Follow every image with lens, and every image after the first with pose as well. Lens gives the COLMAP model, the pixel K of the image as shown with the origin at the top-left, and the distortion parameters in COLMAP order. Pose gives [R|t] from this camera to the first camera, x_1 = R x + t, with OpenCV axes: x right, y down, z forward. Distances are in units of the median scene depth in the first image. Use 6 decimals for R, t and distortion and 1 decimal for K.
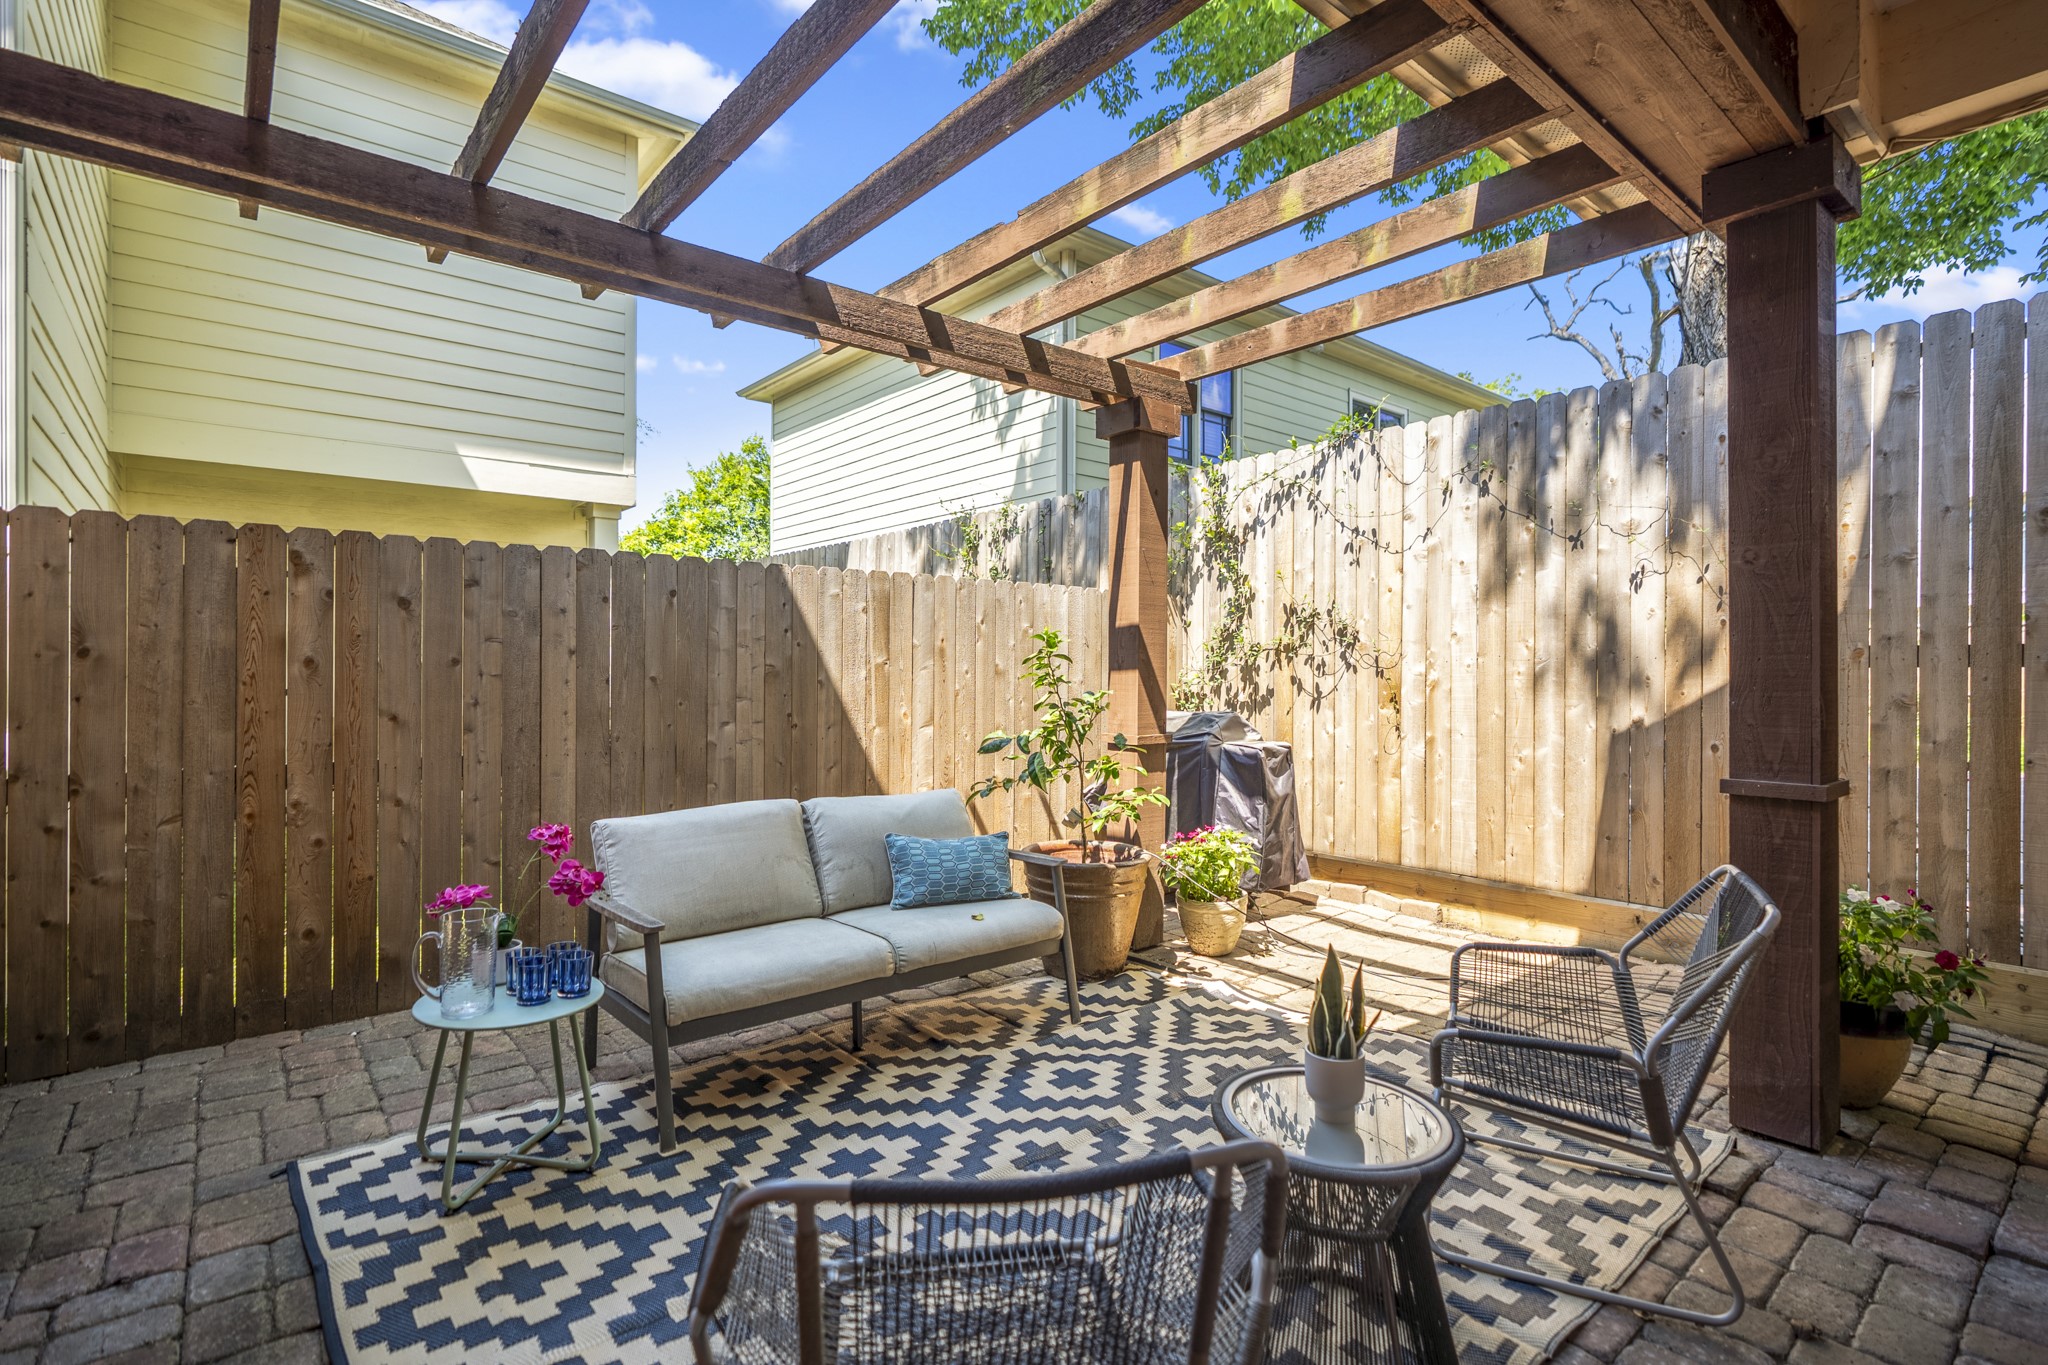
lens RADIAL K [[955.9, 0, 1008.2], [0, 955.9, 680.1], [0, 0, 1]] dist [-0.006383, 0.001552]
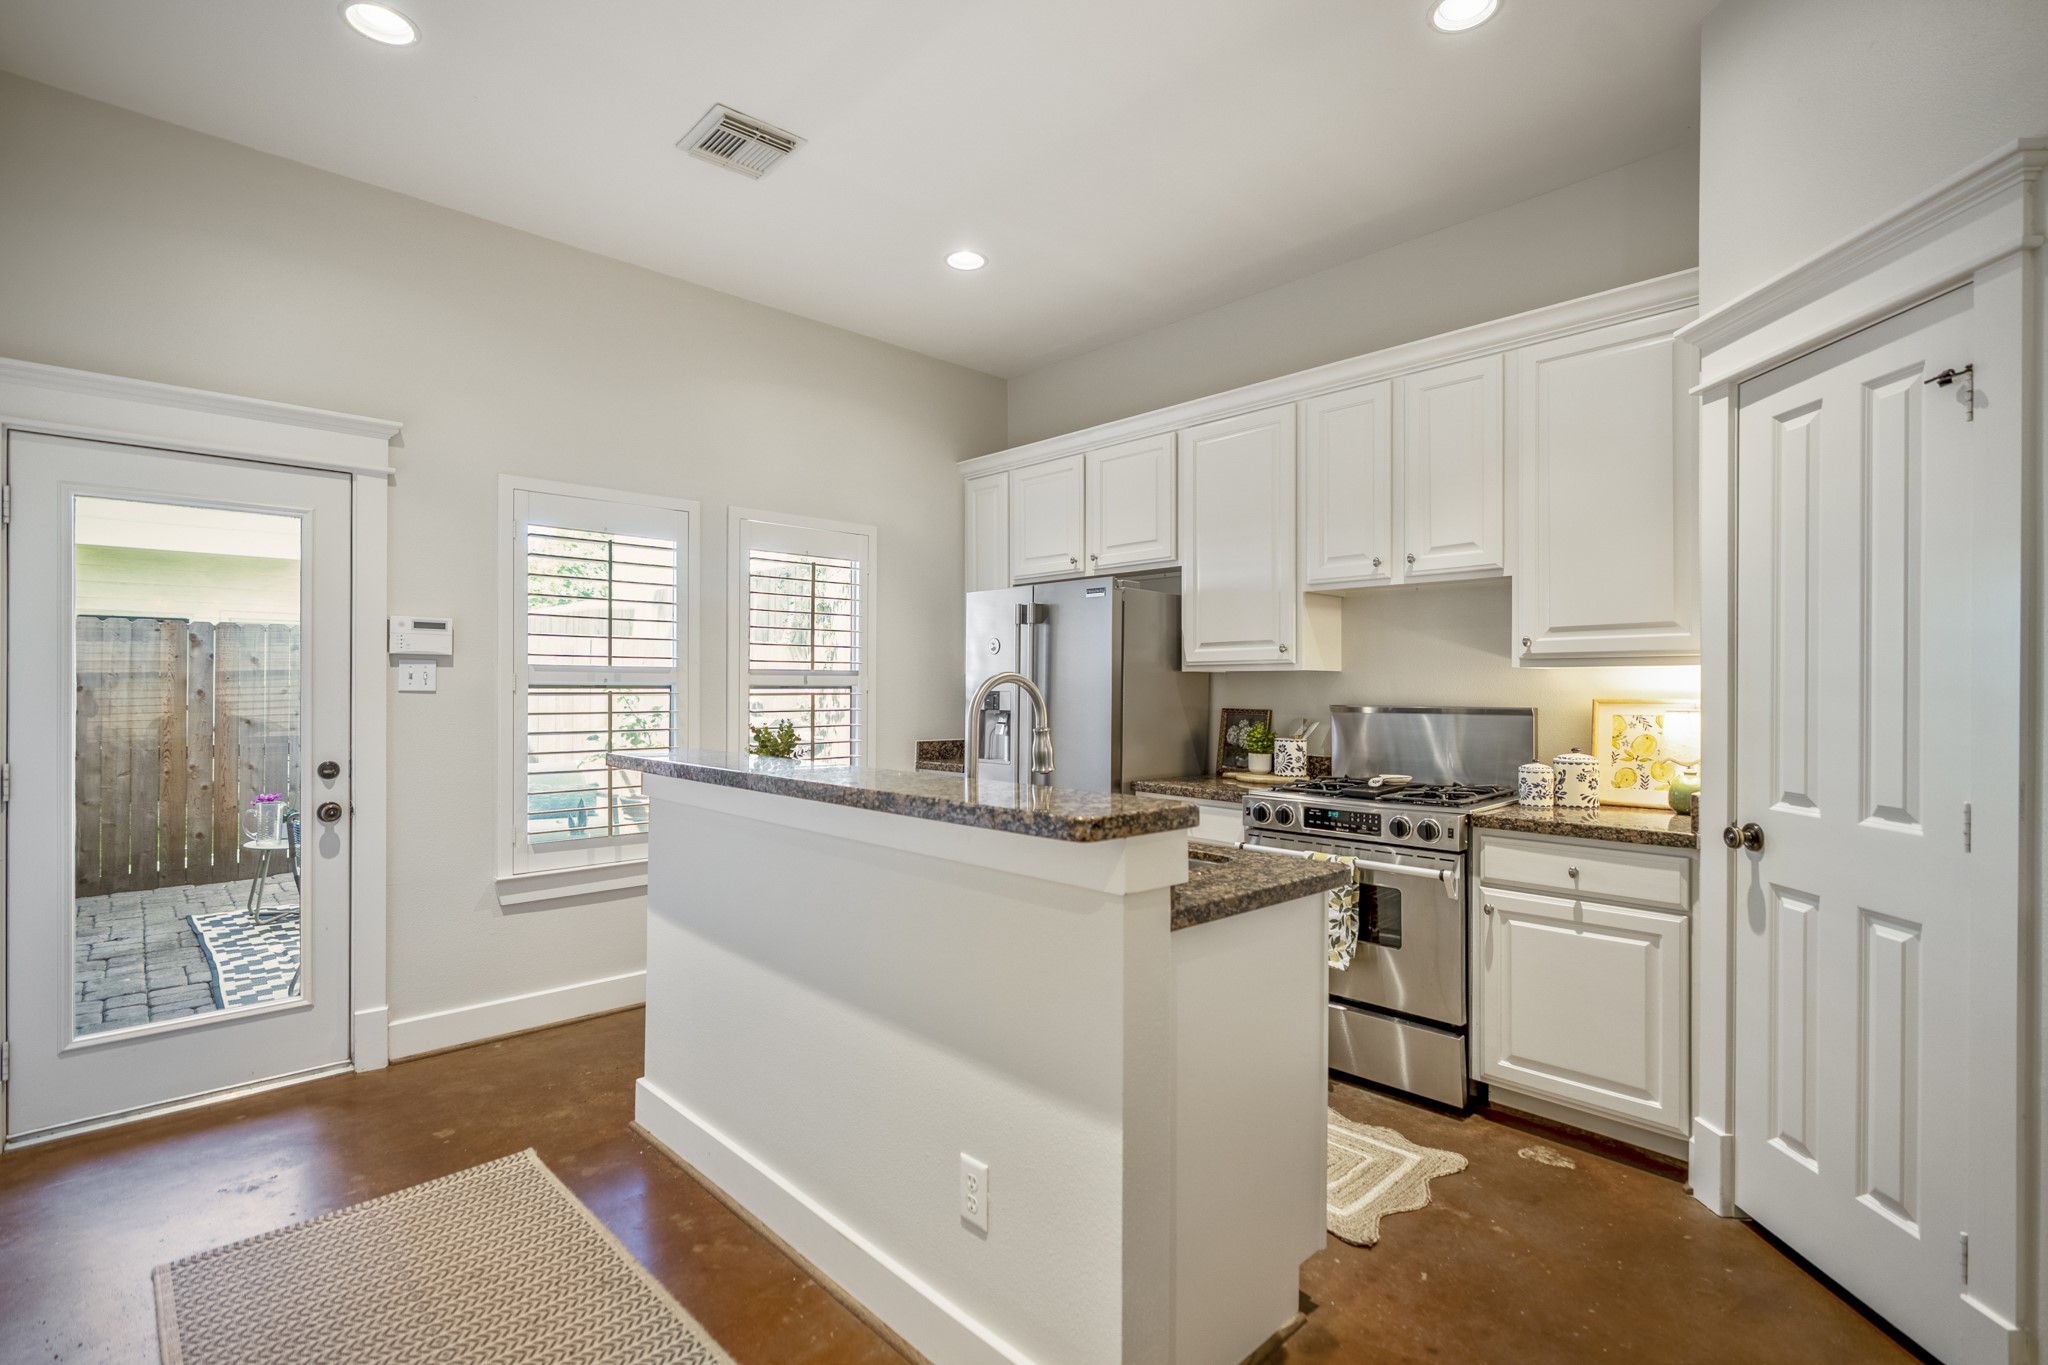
lens RADIAL K [[955.9, 0, 1025.4], [0, 955.9, 690.5], [0, 0, 1]] dist [-0.006383, 0.001552]
pose [[0.997467, 0.000209, 0.071132, 0.779271], [0.000043, 0.999994, -0.003540, -0.015872], [-0.071132, 0.003534, 0.997461, -1.018769]]
